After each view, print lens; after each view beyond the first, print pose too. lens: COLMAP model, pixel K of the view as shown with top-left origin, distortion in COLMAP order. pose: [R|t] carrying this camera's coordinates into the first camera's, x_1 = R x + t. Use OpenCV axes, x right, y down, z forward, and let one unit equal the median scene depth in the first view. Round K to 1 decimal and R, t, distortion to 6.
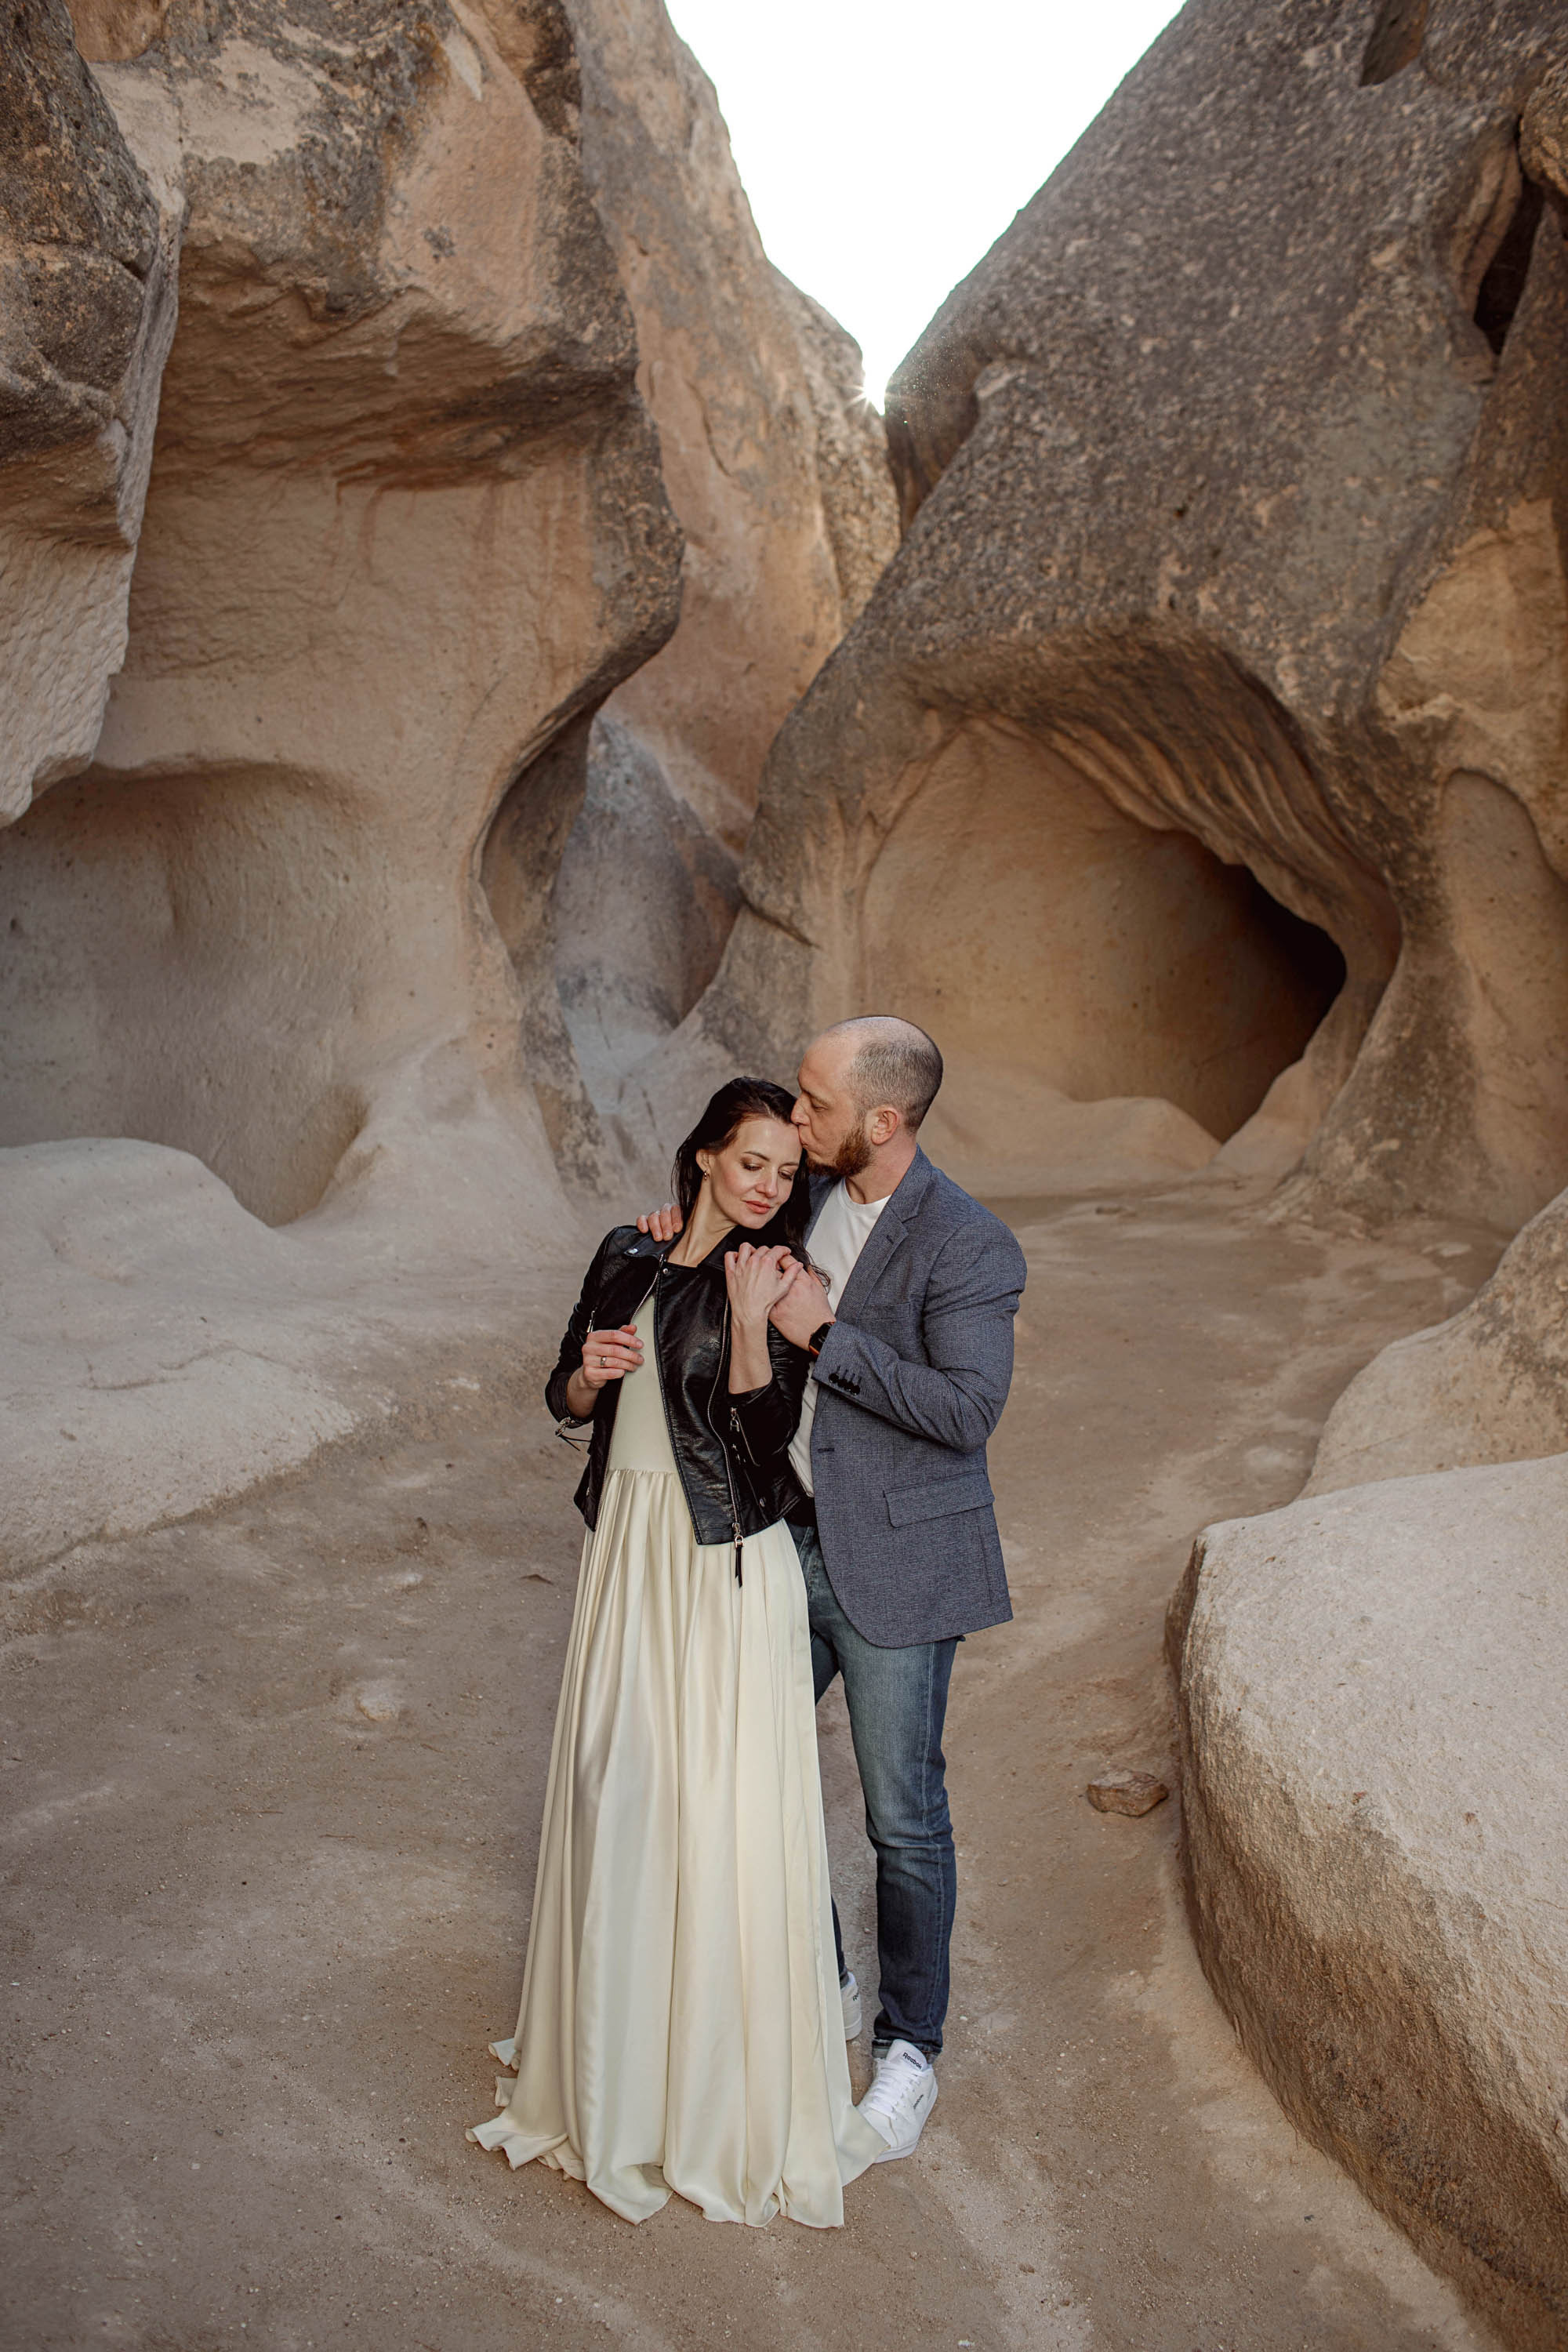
lens RADIAL K [[2260.4, 0, 784.0], [0, 2260.4, 1176.0], [0, 0, 1]] dist [-0.099996, 0.128936]
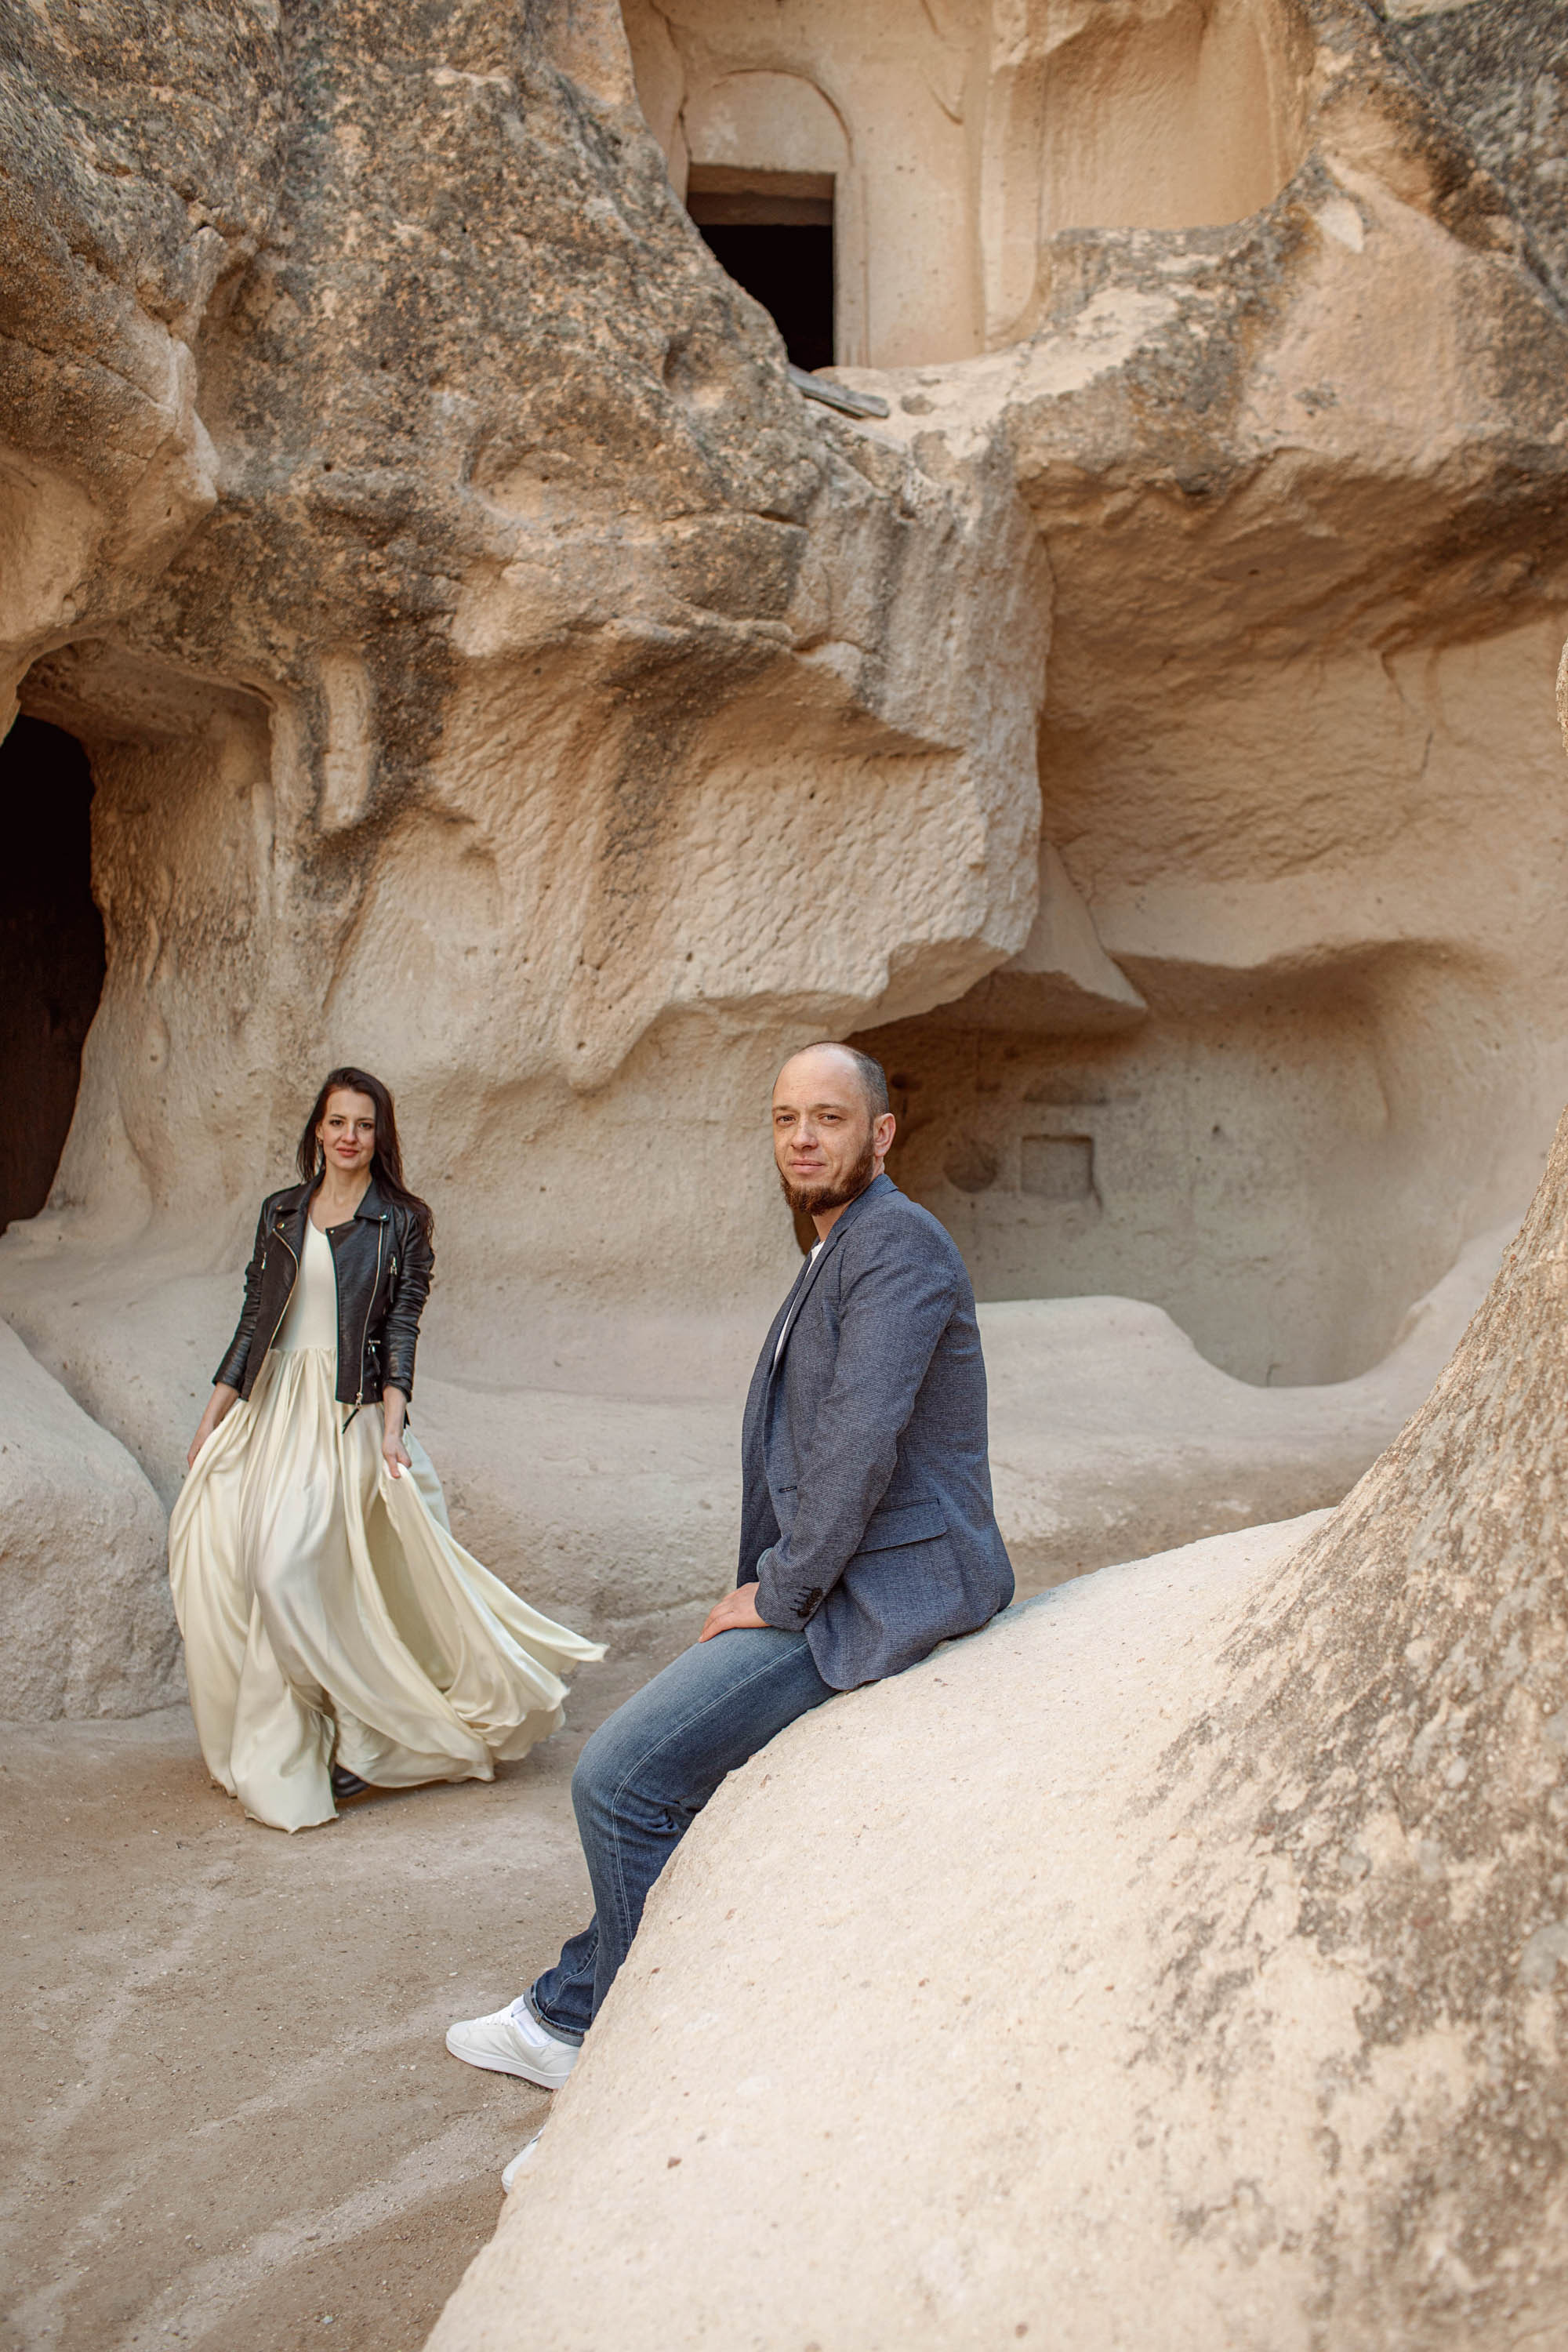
lens RADIAL K [[2260.4, 0, 784.0], [0, 2260.4, 1176.0], [0, 0, 1]] dist [-0.099996, 0.128936]
pose [[0.662543, -0.097940, -0.742593, 0.341559], [-0.008081, 0.990422, -0.137835, 0.063889], [0.748980, 0.097323, 0.655406, 0.153611]]
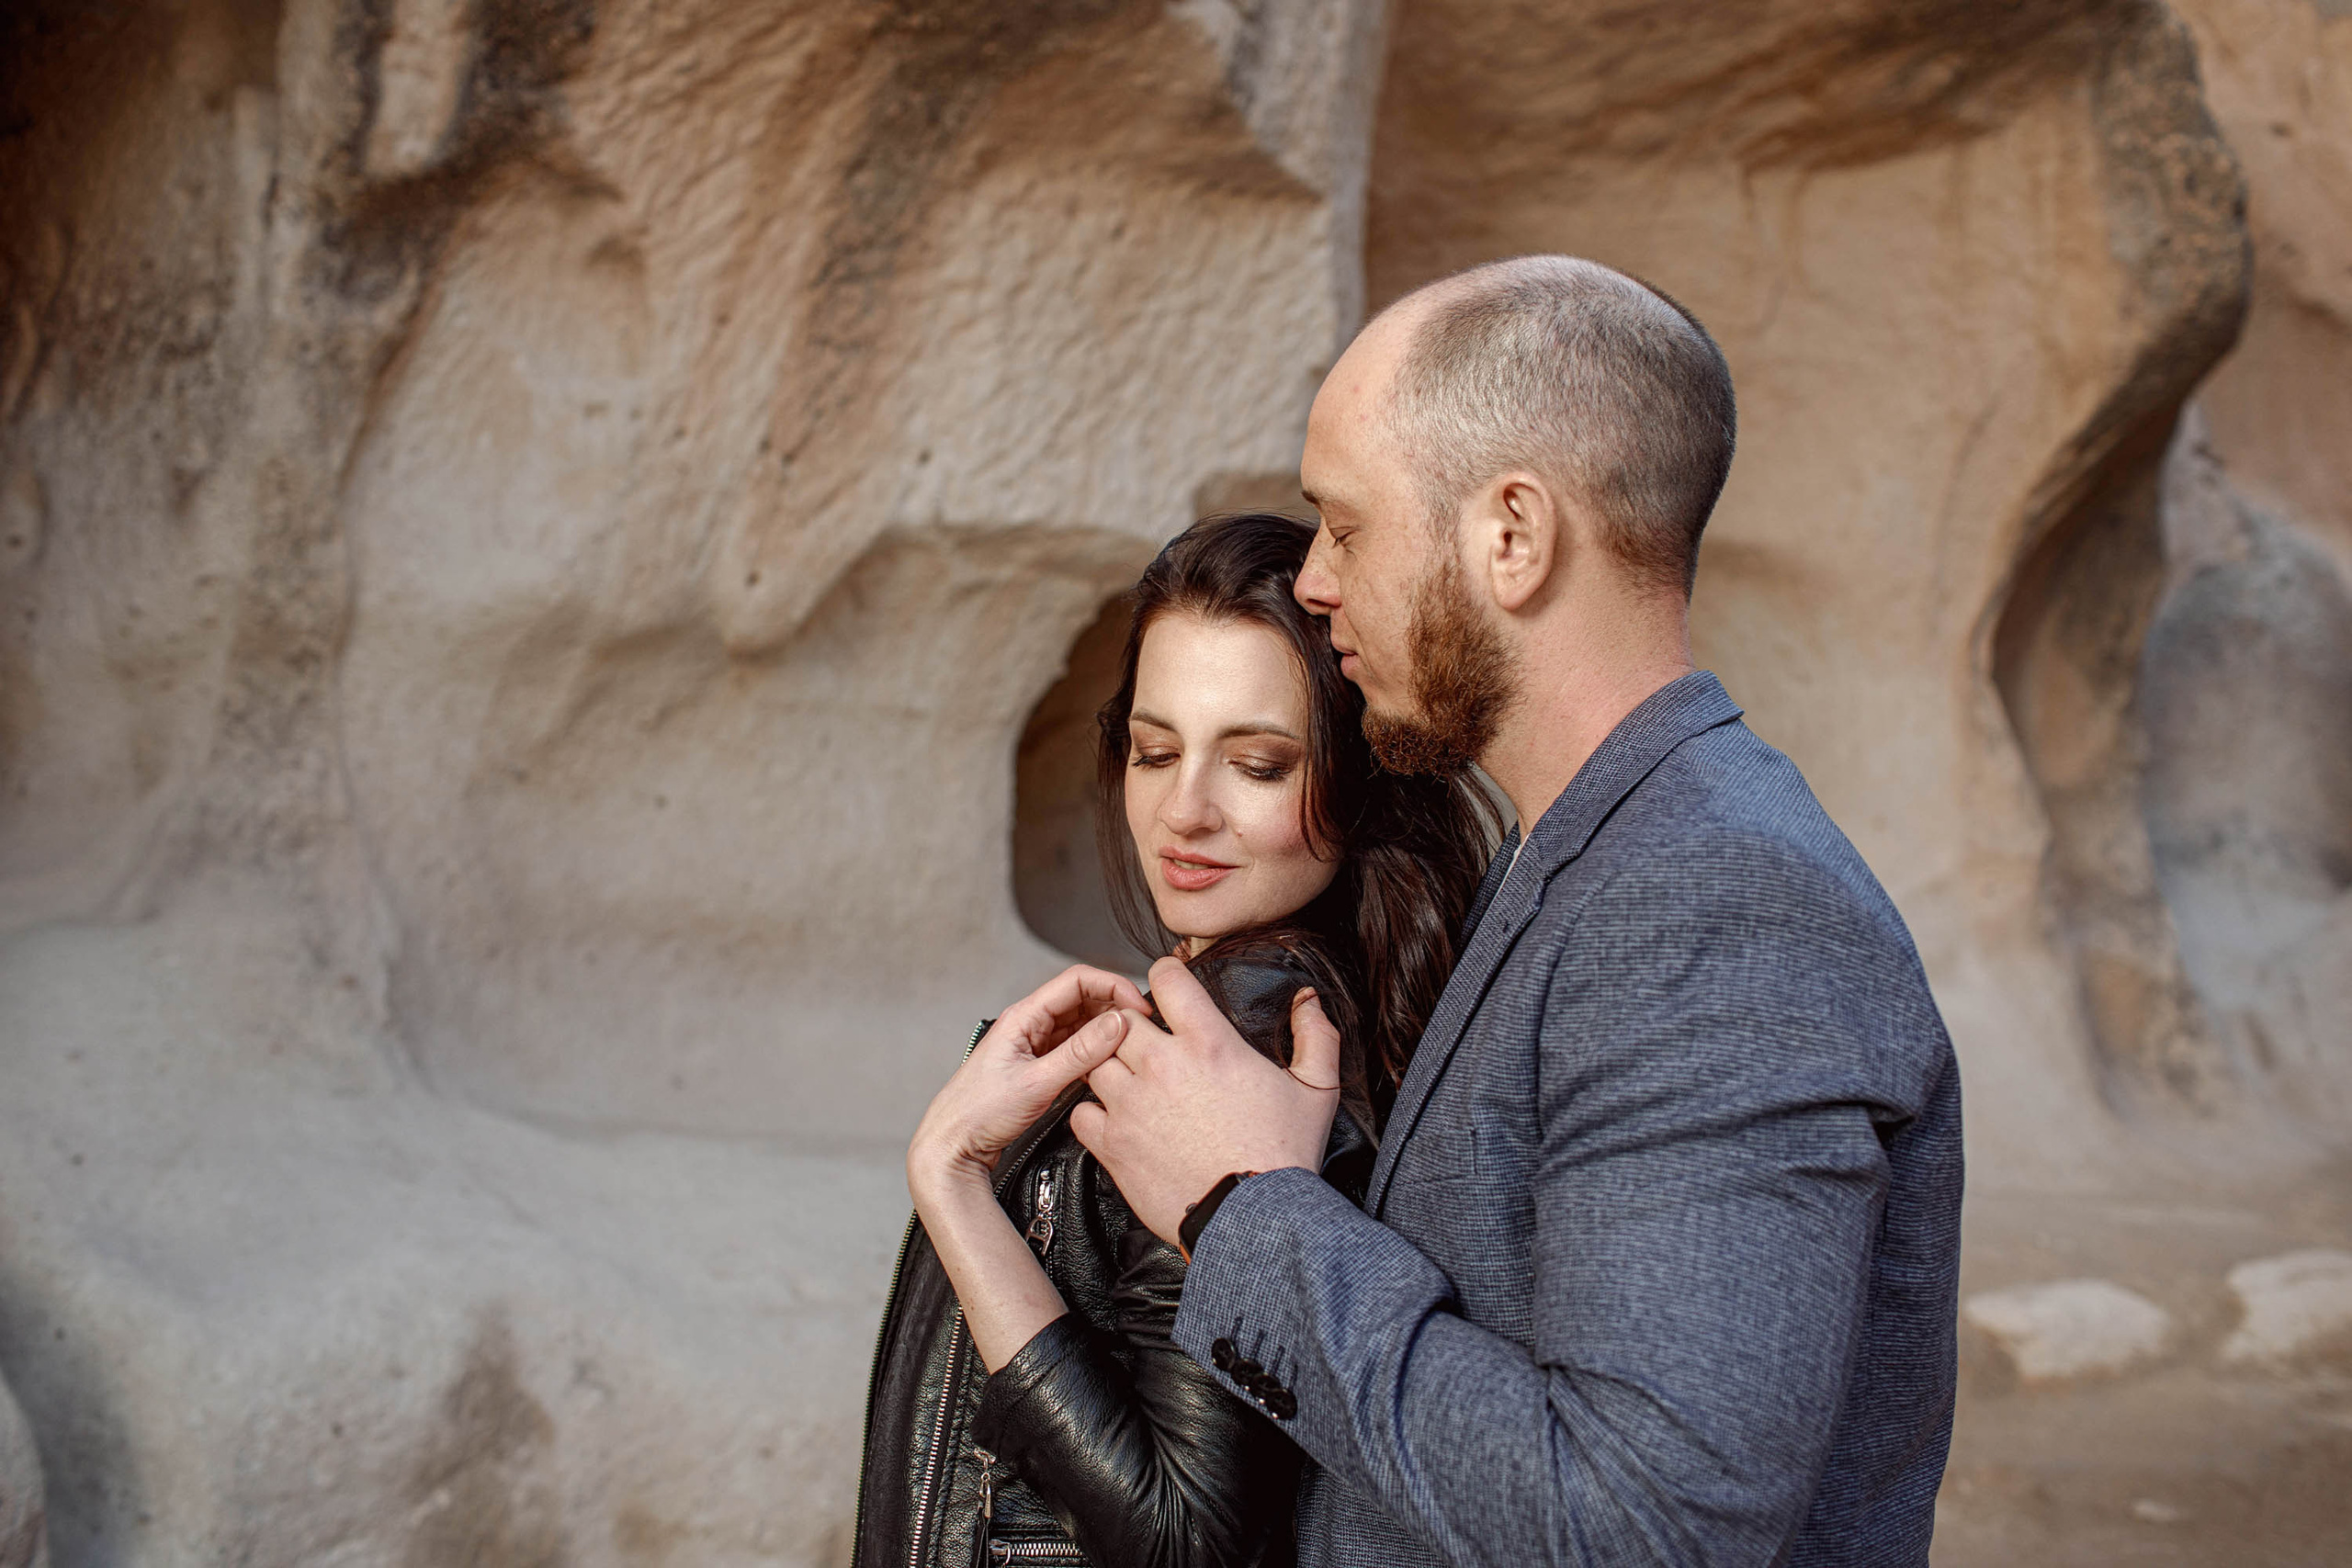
lens RADIAL K [[2273.2, 0, 1176.0], [0, 2273.2, 784.0], [0, 0, 1]] dist [-0.097410, 0.118815]
pose [[0.826762, -0.043308, -0.560883, 0.068021], [-0.039742, 0.990045, -0.135027, 0.018481], [0.561147, 0.133926, 0.816810, 0.264829]]
